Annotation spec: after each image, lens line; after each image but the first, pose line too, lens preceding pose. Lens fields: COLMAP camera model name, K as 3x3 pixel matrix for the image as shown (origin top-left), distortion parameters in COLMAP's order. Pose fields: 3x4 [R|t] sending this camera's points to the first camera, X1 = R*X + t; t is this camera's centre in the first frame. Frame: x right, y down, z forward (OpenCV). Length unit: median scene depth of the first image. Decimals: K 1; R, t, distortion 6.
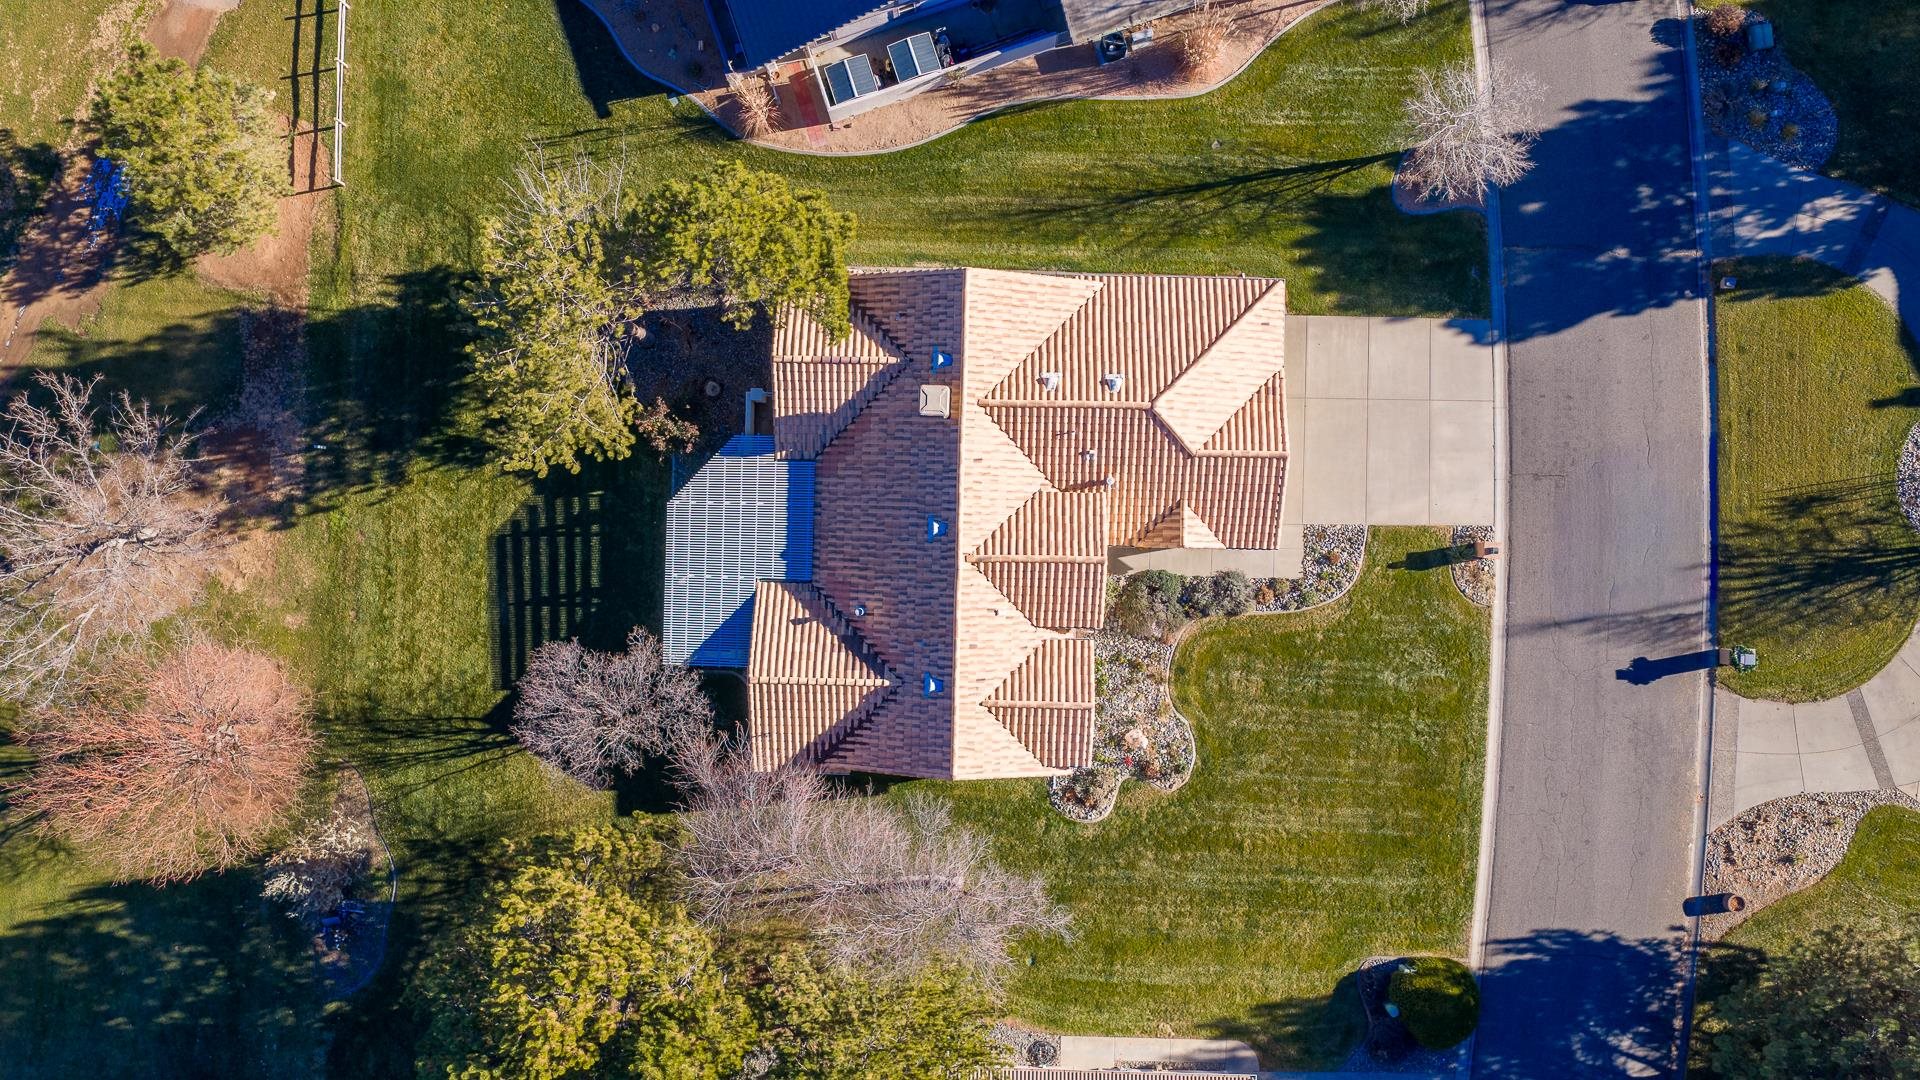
lens RADIAL K [[1591.1, 0, 960.0], [0, 1591.1, 540.0], [0, 0, 1]] dist [0.025369, -0.049648]
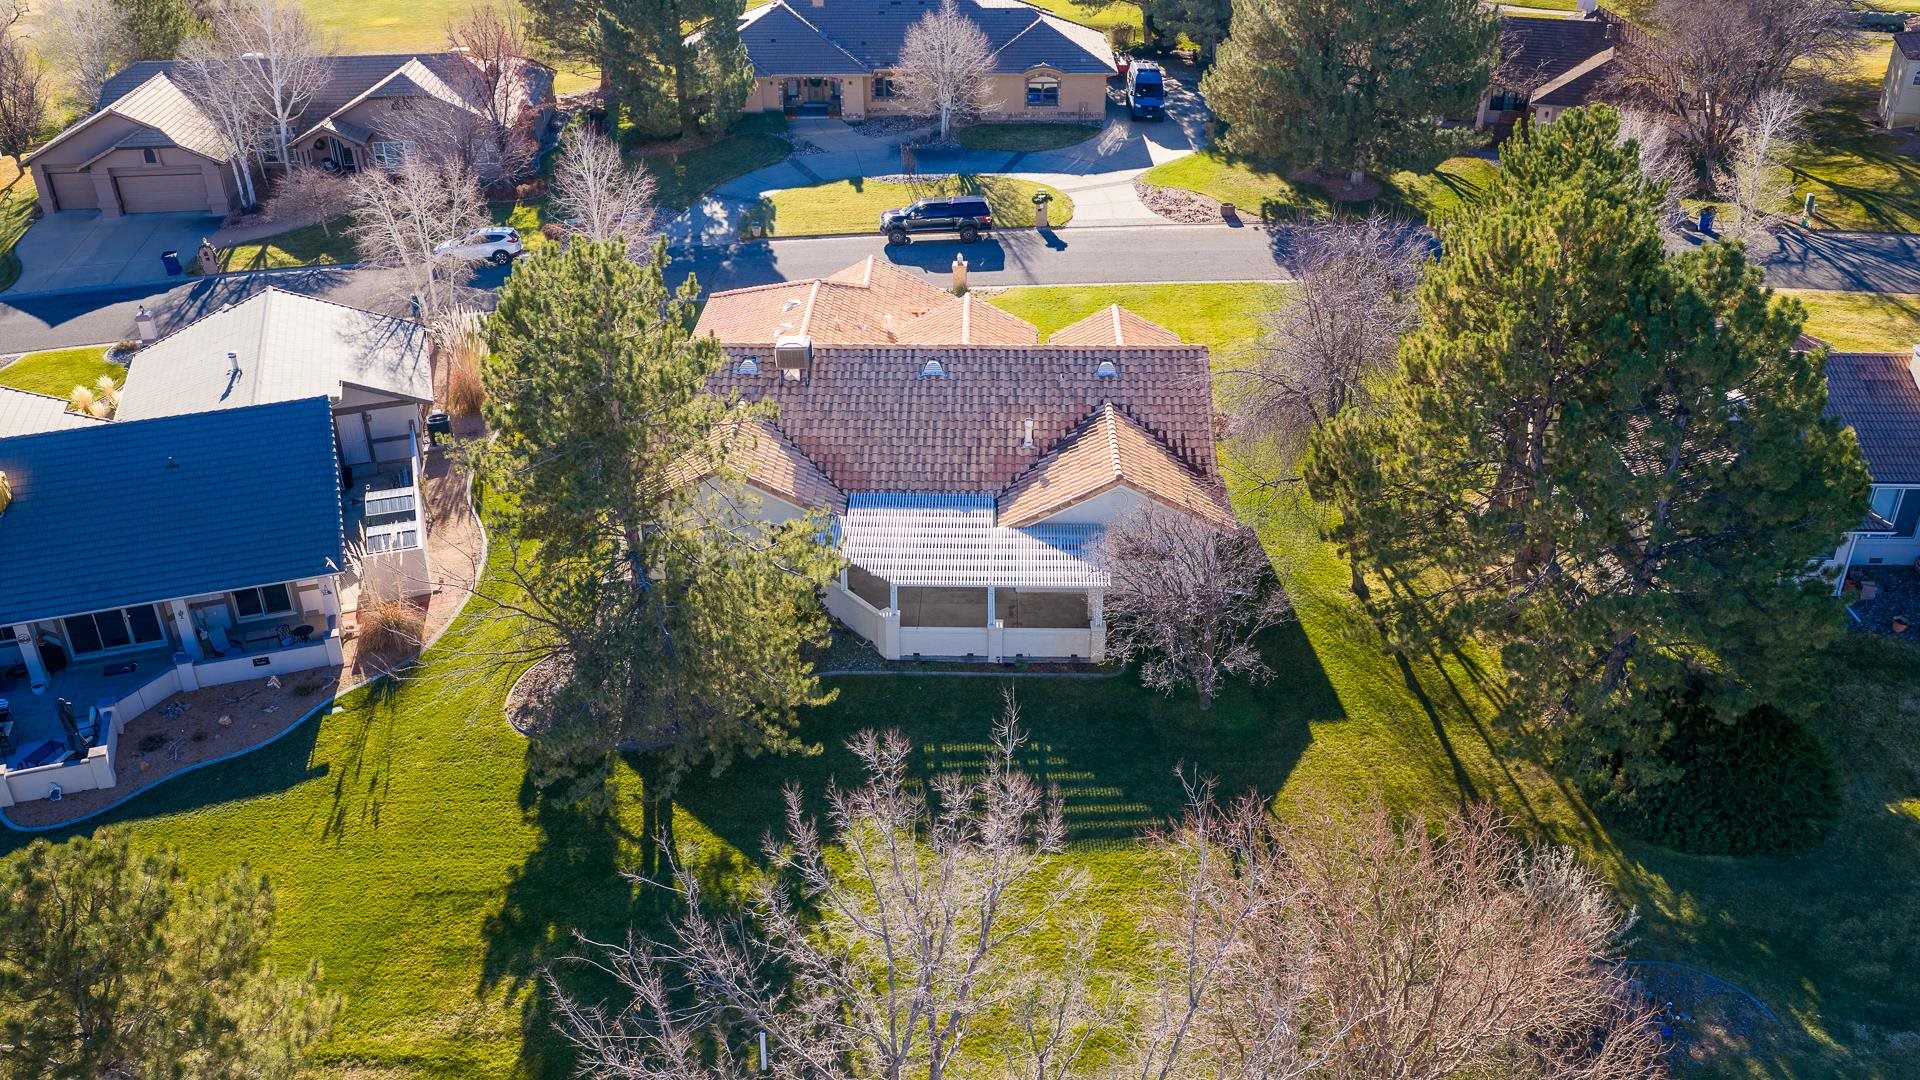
lens RADIAL K [[1591.1, 0, 960.0], [0, 1591.1, 540.0], [0, 0, 1]] dist [0.025369, -0.049648]
pose [[0.002815, -0.484807, 0.874616, -0.787612], [0.998493, 0.049294, 0.024110, -0.015197], [-0.054802, 0.873231, 0.484216, 0.576419]]
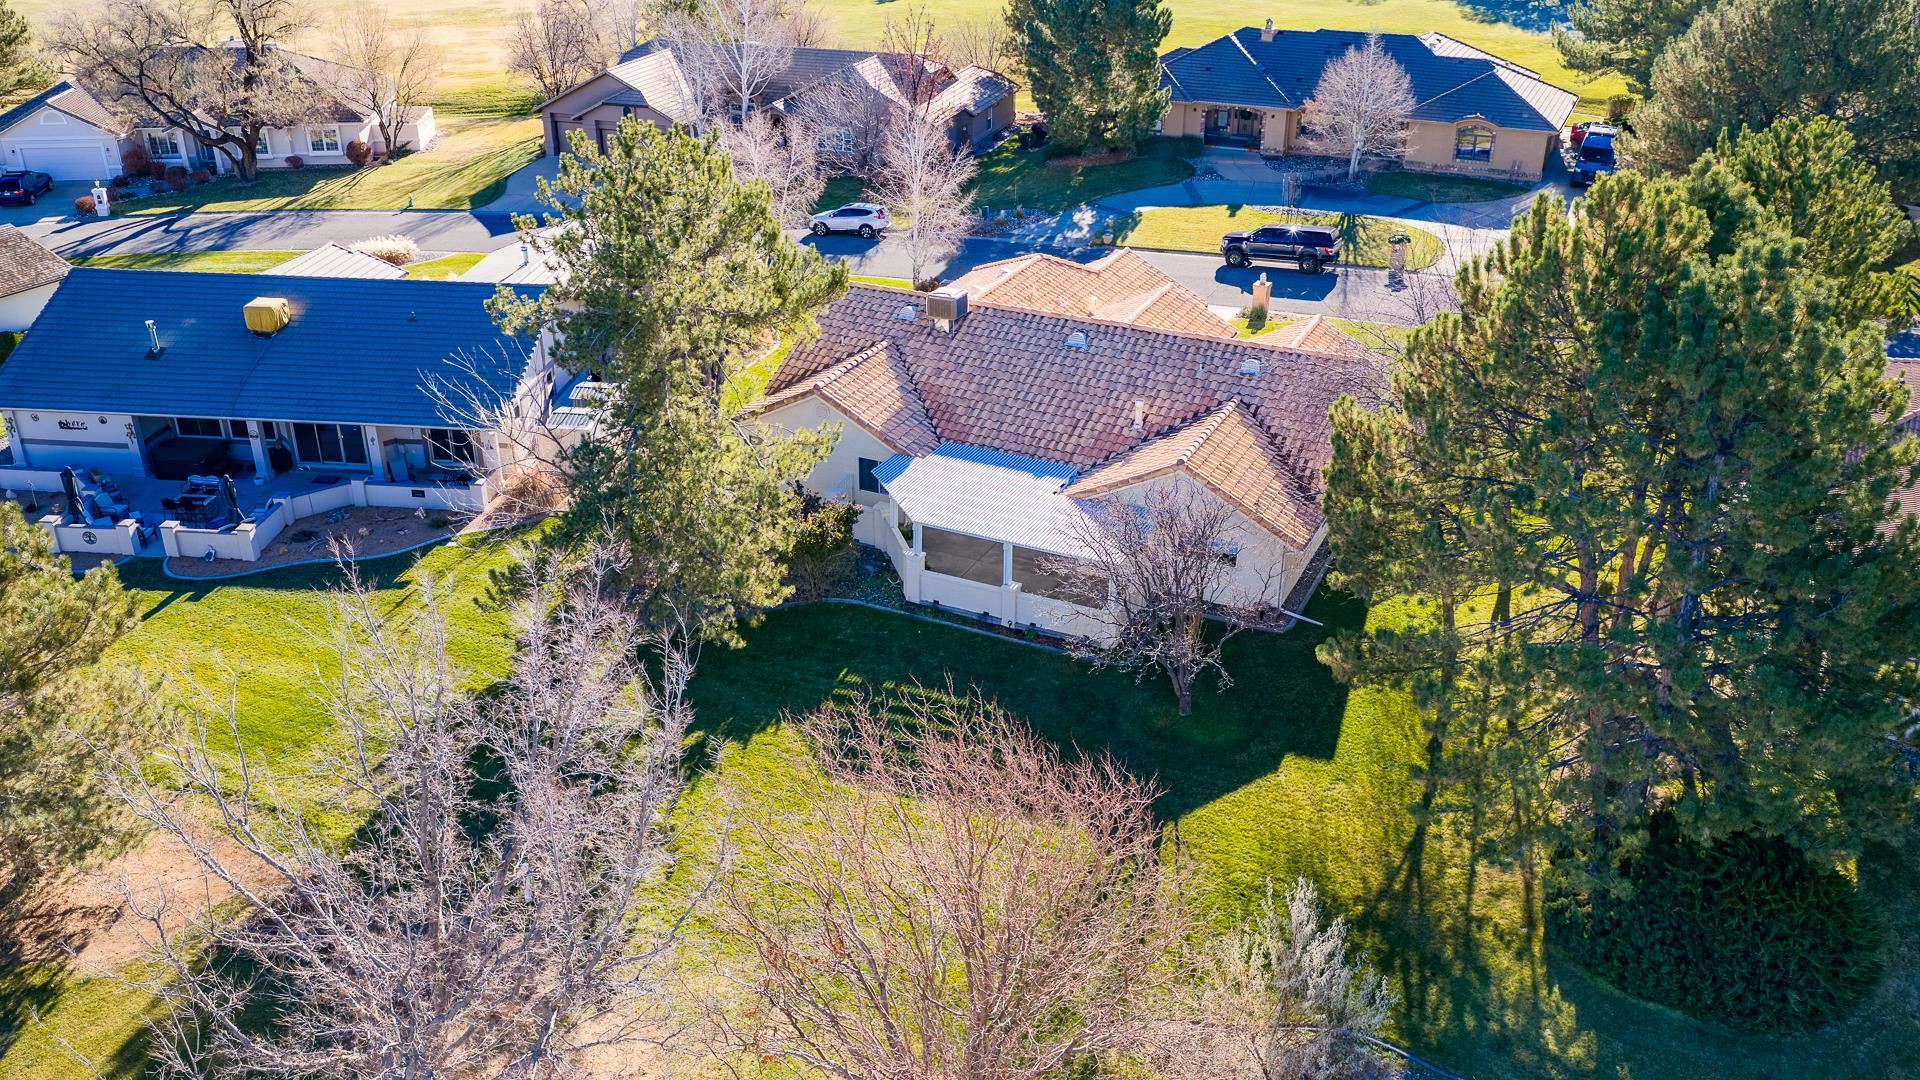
lens RADIAL K [[1591.1, 0, 960.0], [0, 1591.1, 540.0], [0, 0, 1]] dist [0.025369, -0.049648]
pose [[0.412797, -0.393681, 0.821349, -0.742945], [0.908688, 0.239710, -0.341797, 0.234097], [-0.062326, 0.887443, 0.456685, 0.627421]]
